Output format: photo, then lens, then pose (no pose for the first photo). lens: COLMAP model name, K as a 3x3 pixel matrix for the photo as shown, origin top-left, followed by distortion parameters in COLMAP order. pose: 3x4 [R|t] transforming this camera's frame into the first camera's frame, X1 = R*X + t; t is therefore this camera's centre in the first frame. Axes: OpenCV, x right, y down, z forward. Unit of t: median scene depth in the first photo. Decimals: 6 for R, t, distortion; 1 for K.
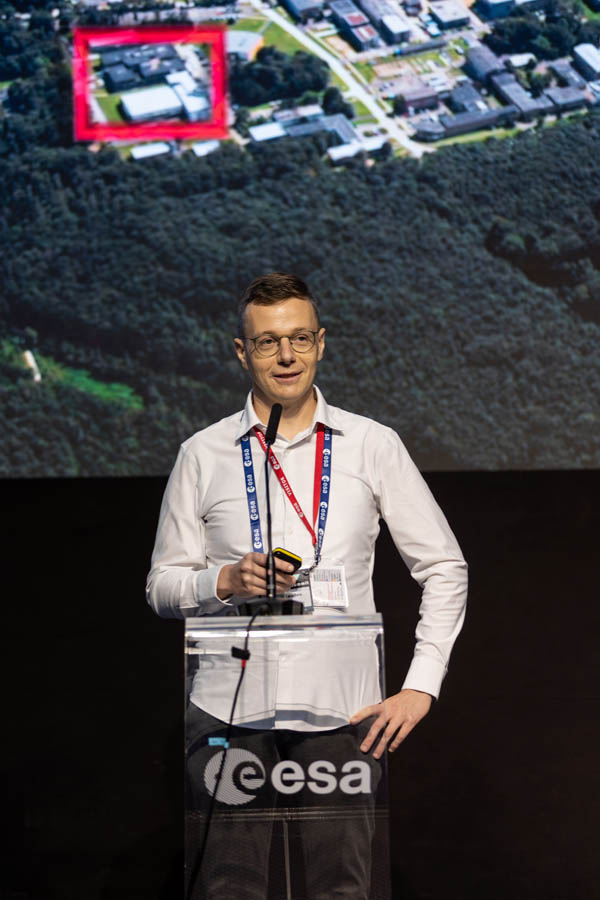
lens RADIAL K [[3490.7, 0, 297.2], [0, 3490.7, 457.8], [0, 0, 1]] dist [-0.039690, 0.000000]
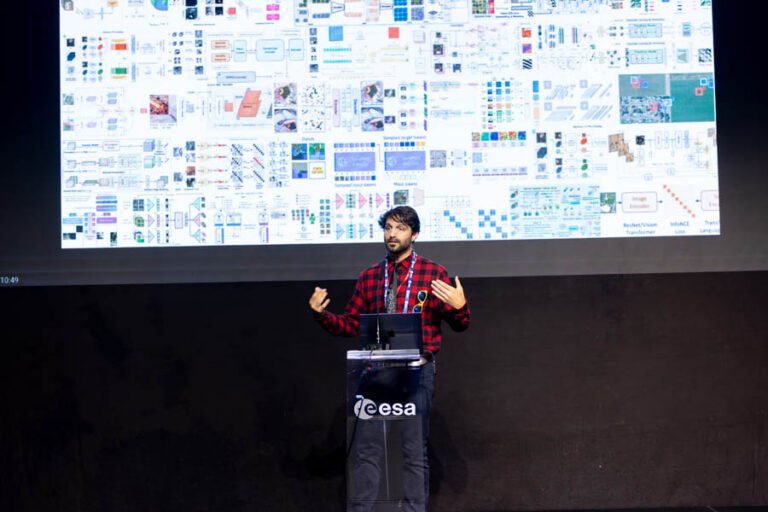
lens RADIAL K [[1537.7, 0, 381.5], [0, 1537.7, 252.3], [0, 0, 1]] dist [0.002203, 0.000000]
pose [[0.999982, -0.003891, -0.004560, 0.000404], [0.004004, 0.999679, 0.025030, -0.043694], [0.004461, -0.025047, 0.999676, -0.140708]]
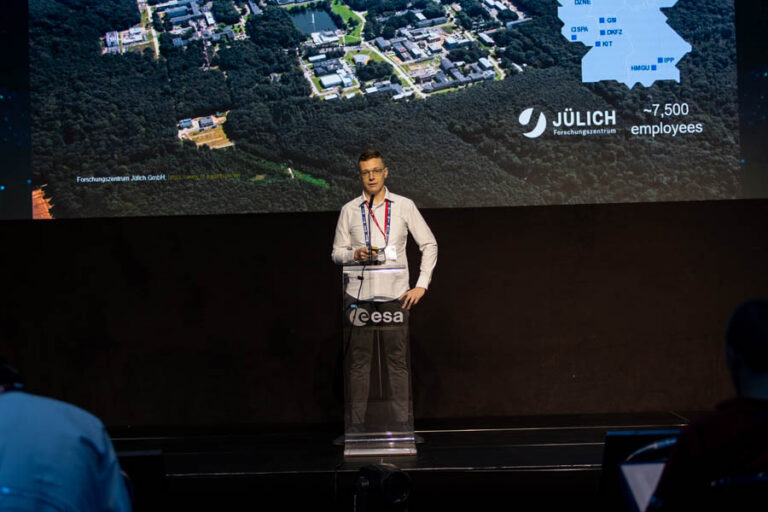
lens RADIAL K [[1537.7, 0, 382.2], [0, 1537.7, 250.8], [0, 0, 1]] dist [0.002203, 0.000000]
pose [[0.999865, -0.010556, -0.012601, 0.014726], [0.011247, 0.998363, 0.056072, -0.032481], [0.011989, -0.056206, 0.998347, -0.269255]]
